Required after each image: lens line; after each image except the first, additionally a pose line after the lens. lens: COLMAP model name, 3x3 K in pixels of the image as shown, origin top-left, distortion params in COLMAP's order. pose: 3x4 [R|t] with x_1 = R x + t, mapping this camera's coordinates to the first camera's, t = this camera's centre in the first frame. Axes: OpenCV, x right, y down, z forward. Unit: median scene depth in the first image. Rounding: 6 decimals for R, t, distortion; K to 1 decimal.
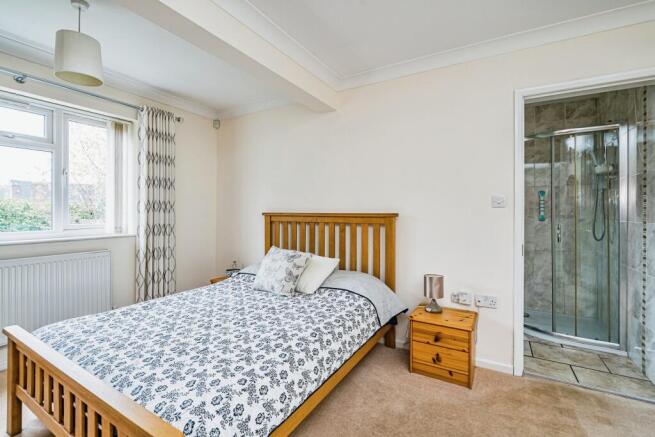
lens RADIAL K [[302.1, 0, 323.6], [0, 302.1, 215.3], [0, 0, 1]] dist [0.026285, 0.000581]
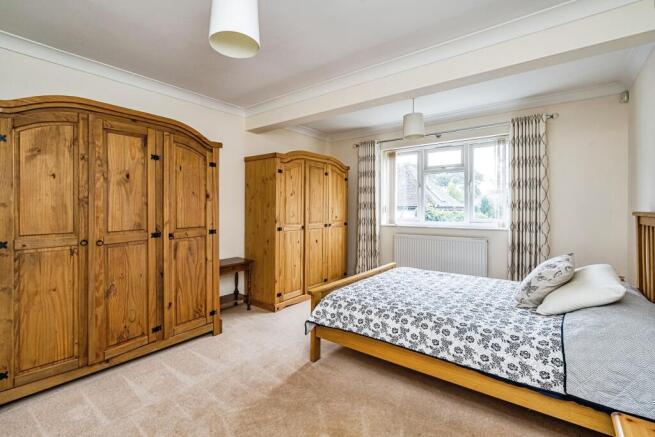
lens RADIAL K [[302.1, 0, 324.6], [0, 302.1, 211.8], [0, 0, 1]] dist [0.026285, 0.000581]
pose [[-0.092630, 0.007796, -0.995670, 0.669871], [-0.009637, 0.999915, 0.008726, -0.008741], [0.995654, 0.010403, -0.092547, 0.411525]]
